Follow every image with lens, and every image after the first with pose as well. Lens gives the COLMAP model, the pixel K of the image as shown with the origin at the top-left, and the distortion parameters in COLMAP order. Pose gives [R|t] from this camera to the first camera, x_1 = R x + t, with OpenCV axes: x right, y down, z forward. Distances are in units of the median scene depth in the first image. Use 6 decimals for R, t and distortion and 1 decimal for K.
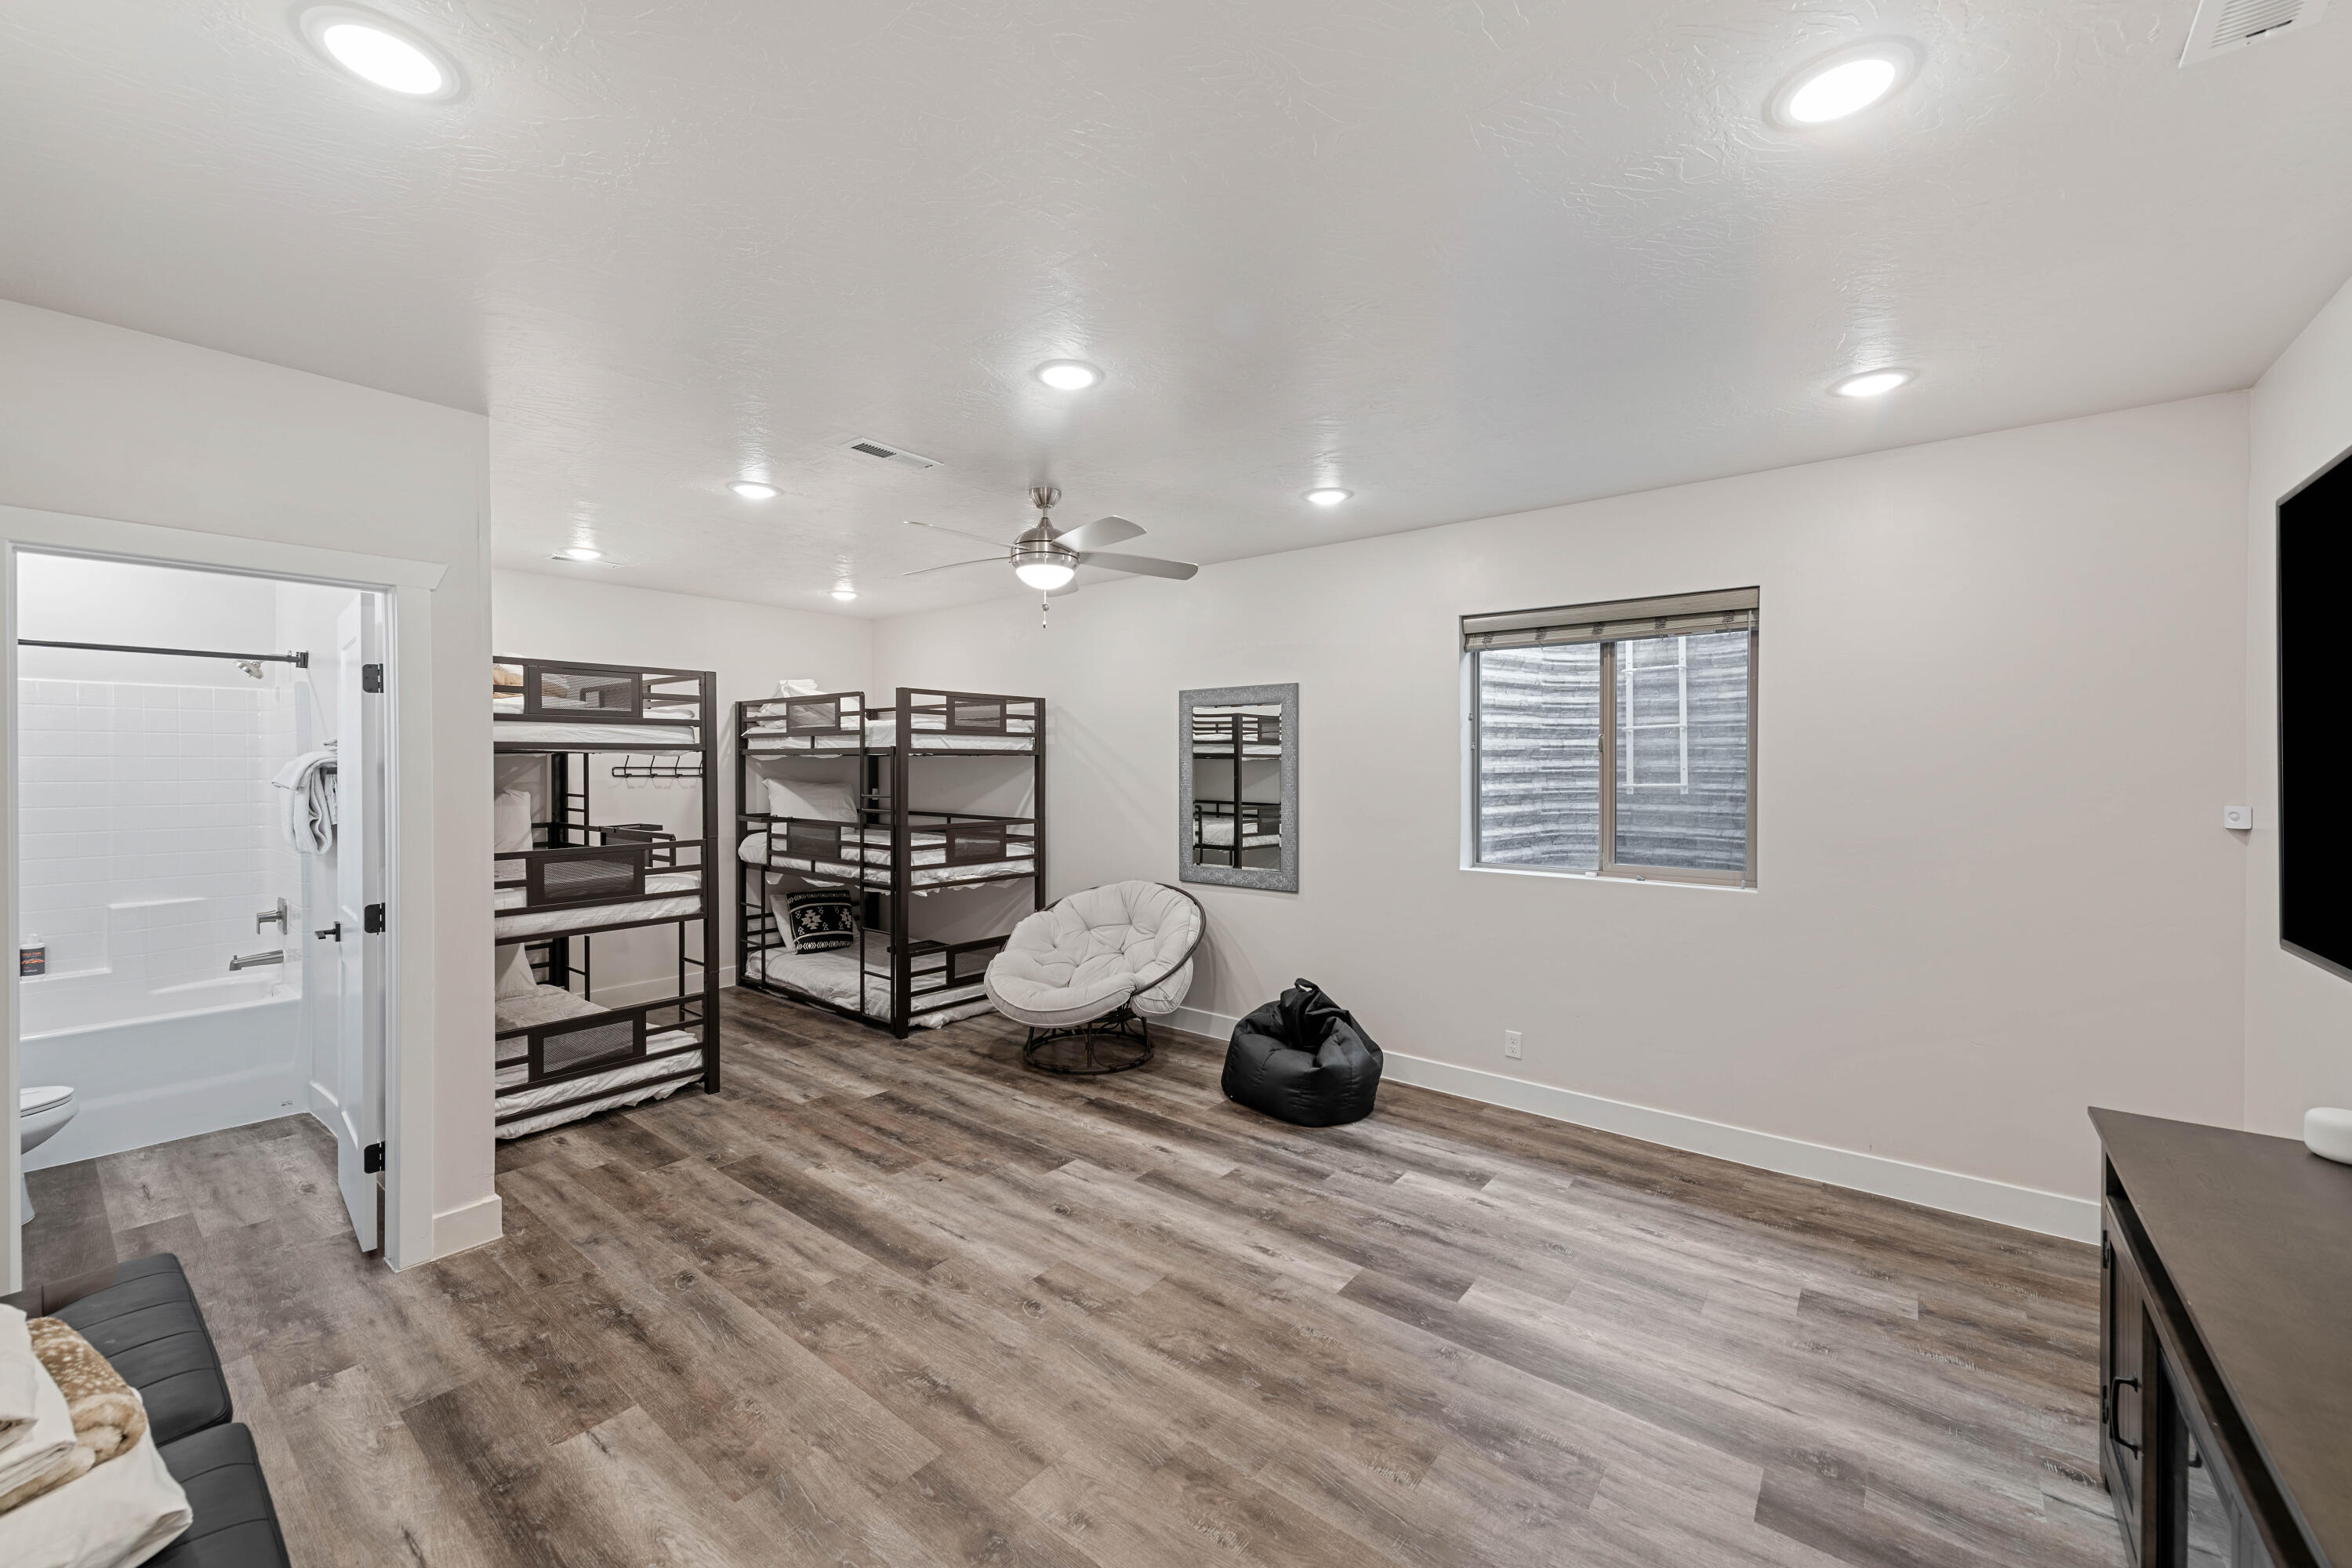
lens RADIAL K [[921.5, 0, 1170.3], [0, 921.5, 778.0], [0, 0, 1]] dist [0.009481, -0.003455]
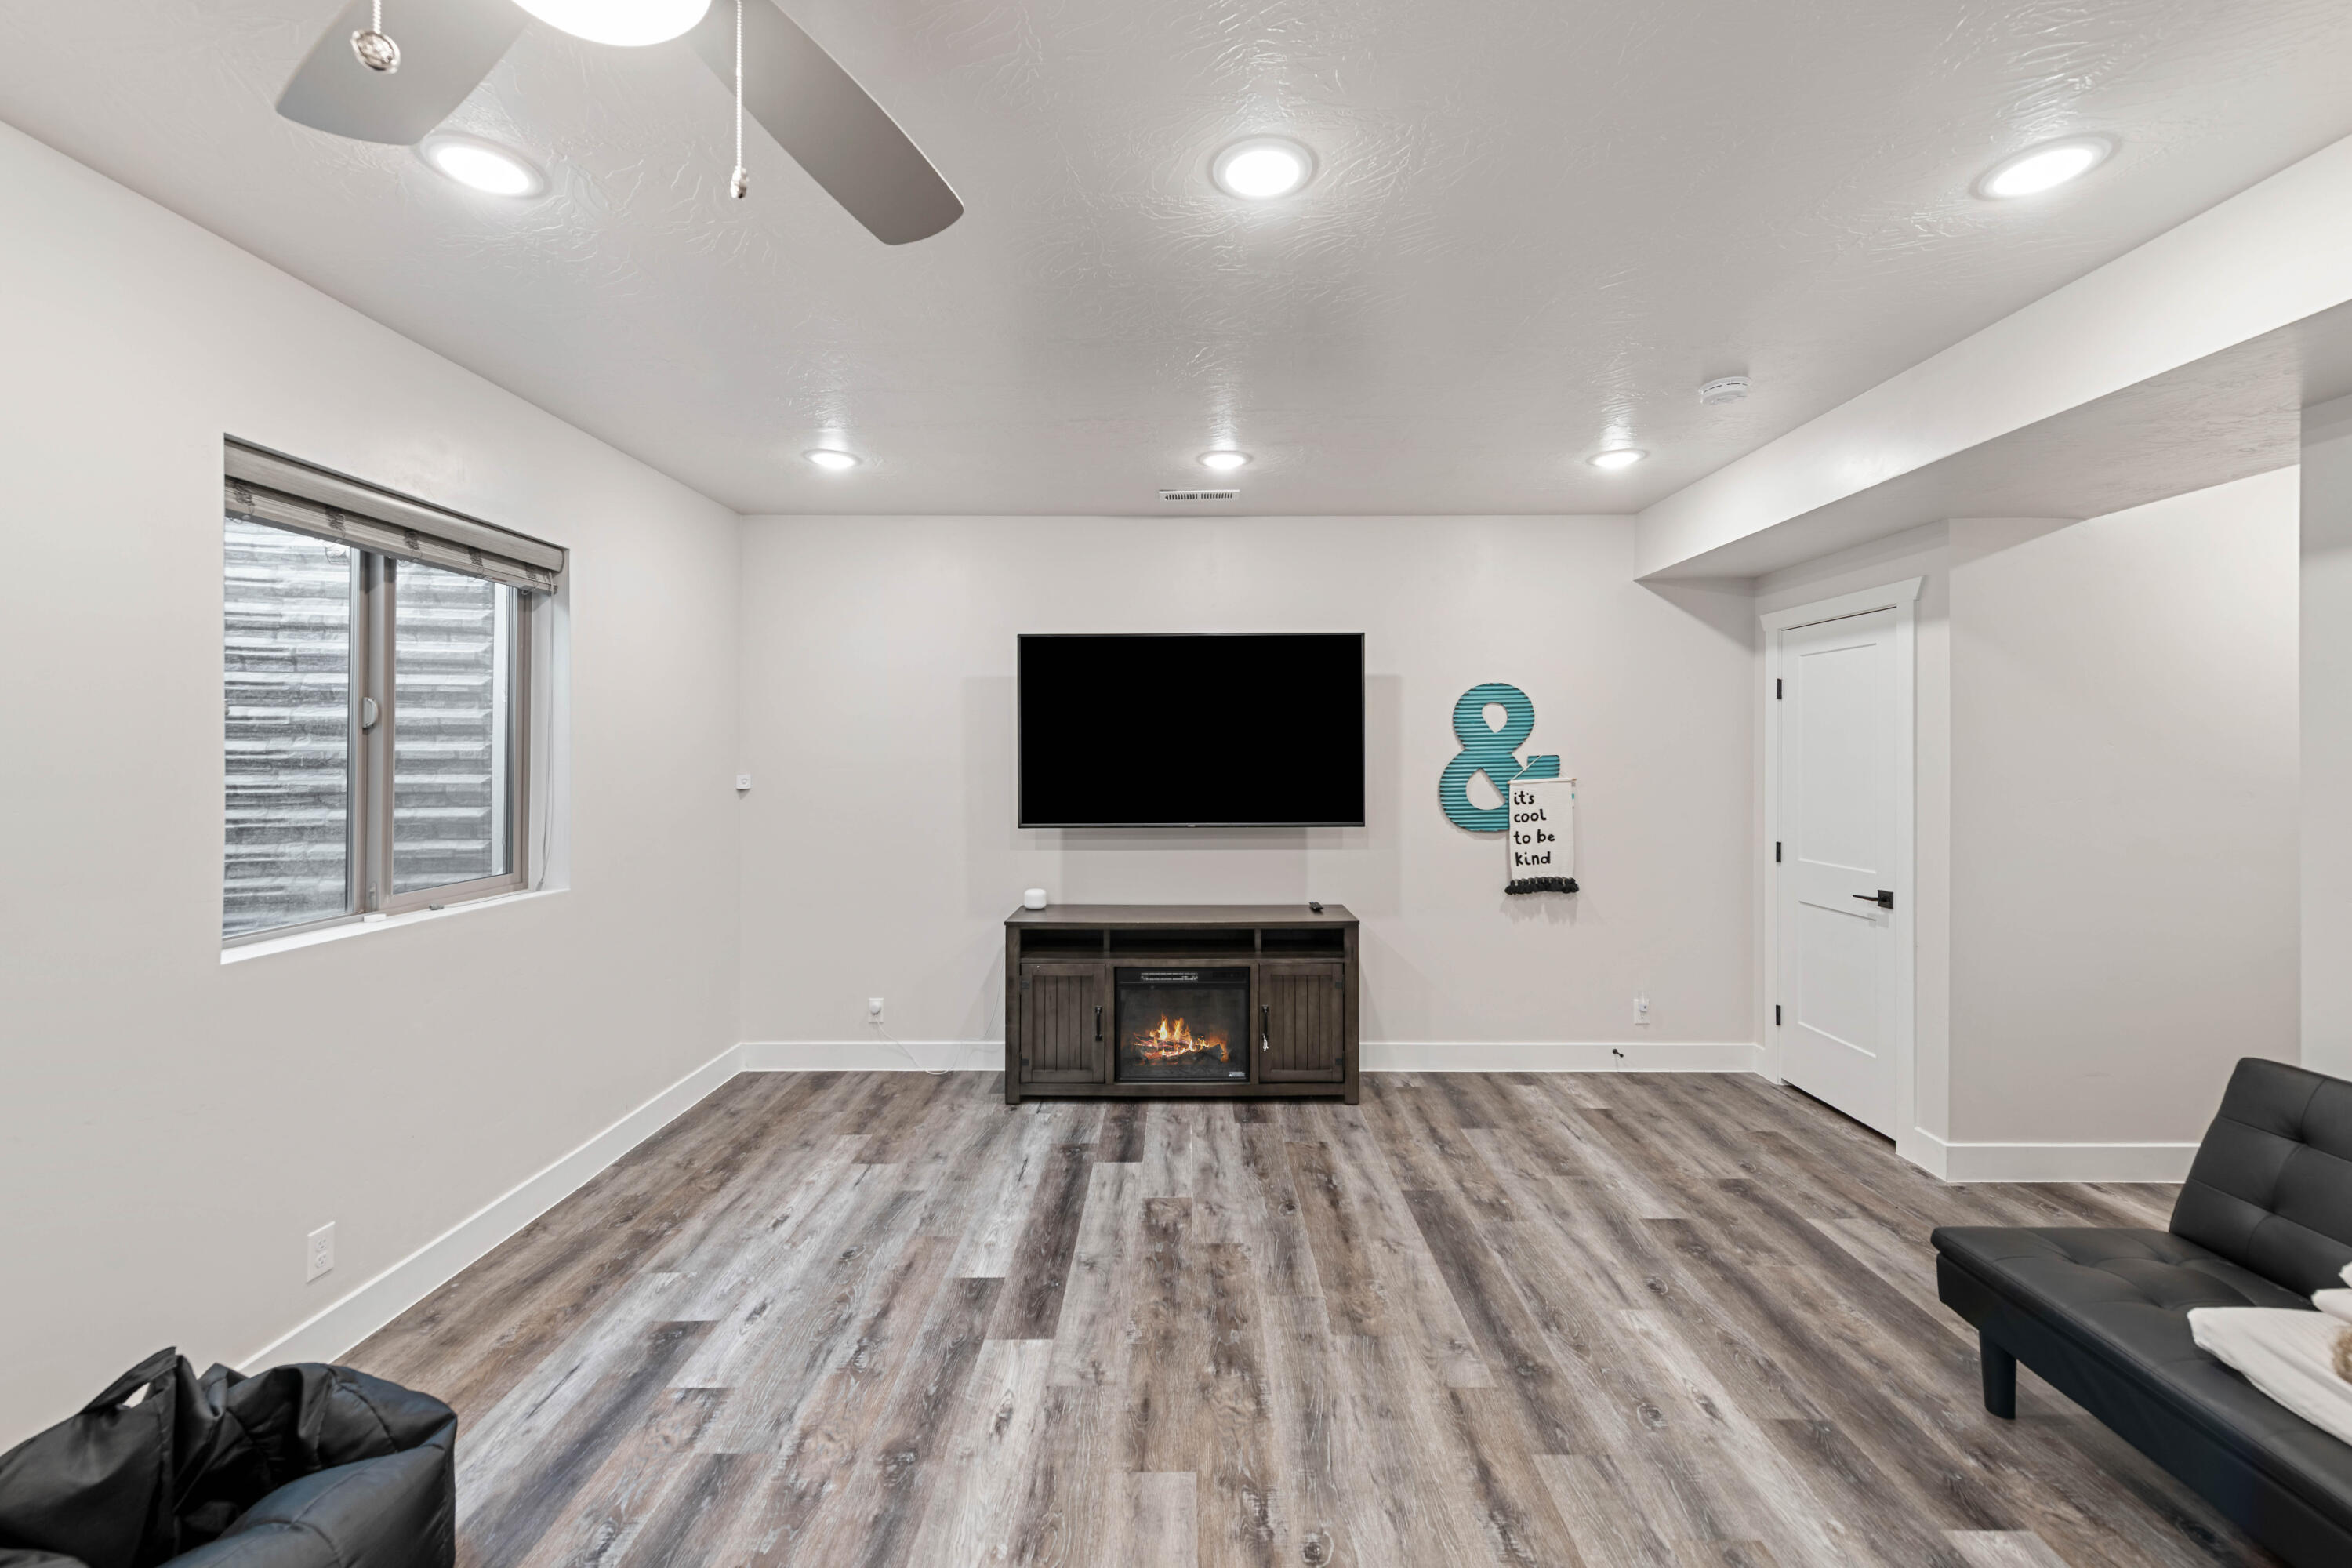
lens RADIAL K [[921.5, 0, 1197.1], [0, 921.5, 769.5], [0, 0, 1]] dist [0.009481, -0.003455]
pose [[-0.626628, -0.014666, 0.779180, -0.546691], [0.011983, 0.999523, 0.028451, -0.013977], [-0.779226, 0.027165, -0.626154, 1.319831]]
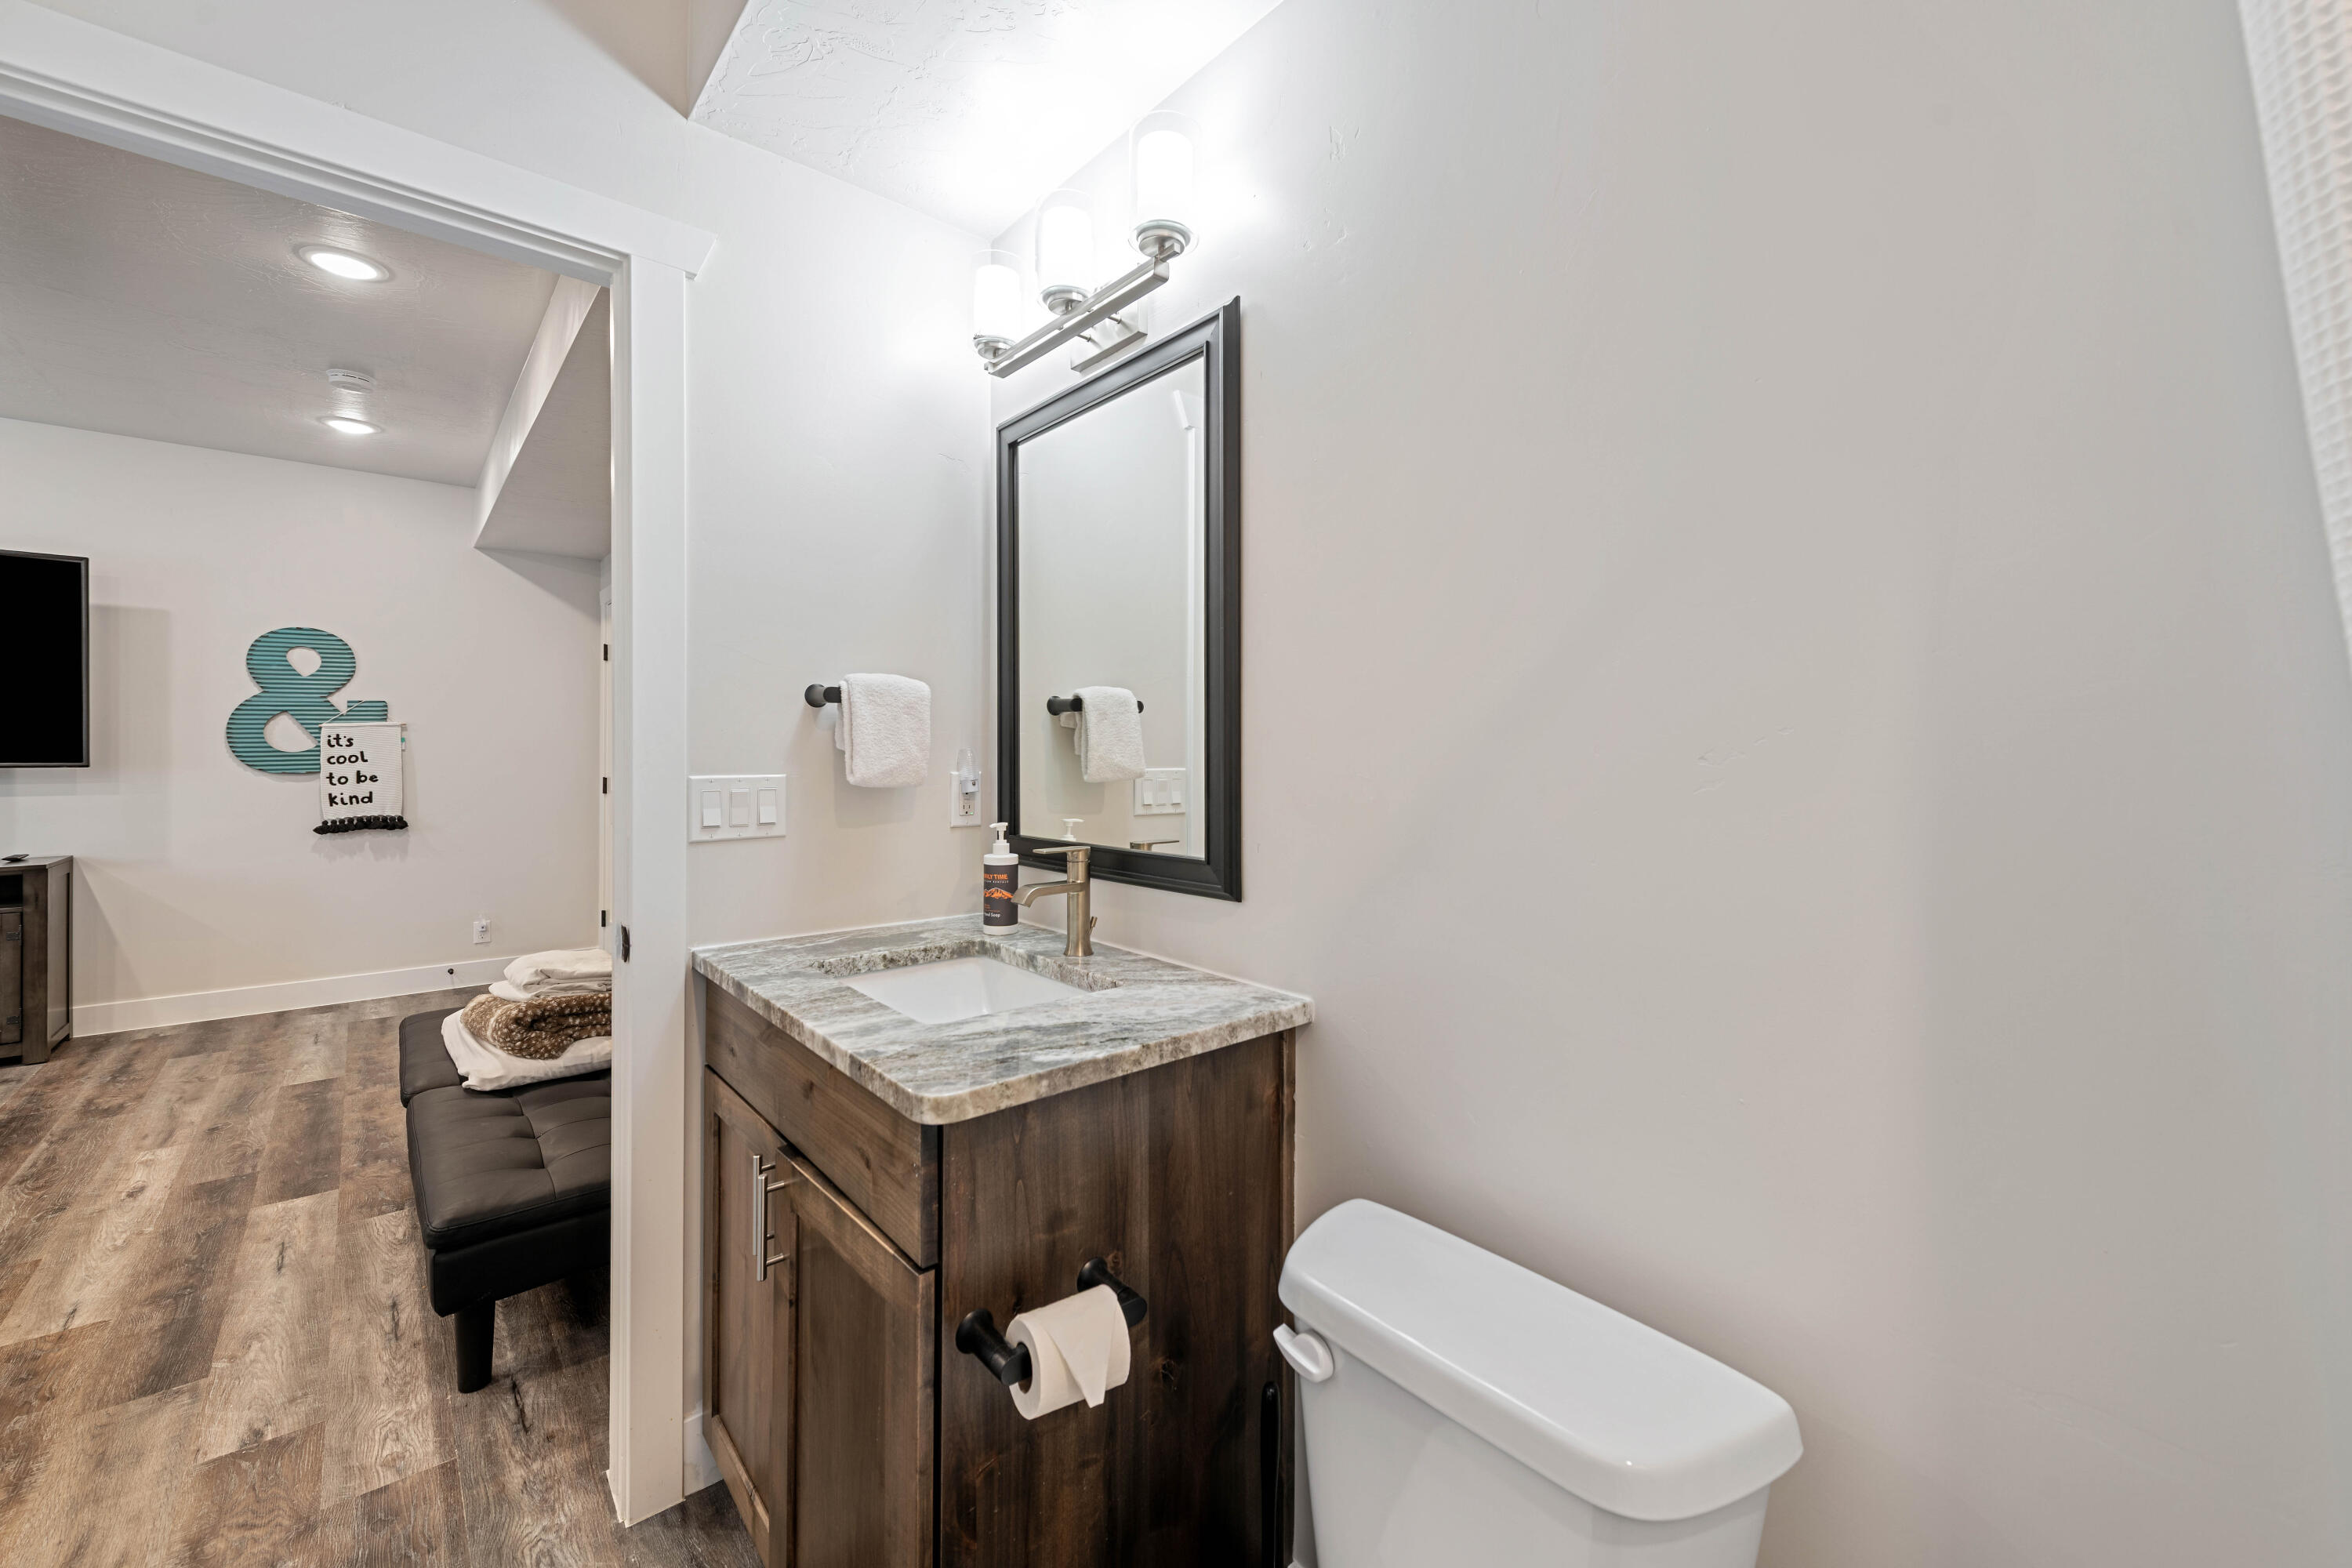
lens RADIAL K [[921.5, 0, 1177.6], [0, 921.5, 752.0], [0, 0, 1]] dist [0.009481, -0.003455]
pose [[-0.983759, -0.008226, 0.179307, -1.394132], [-0.005960, 0.999895, 0.013175, 0.072185], [-0.179397, 0.011893, -0.983705, 1.256264]]
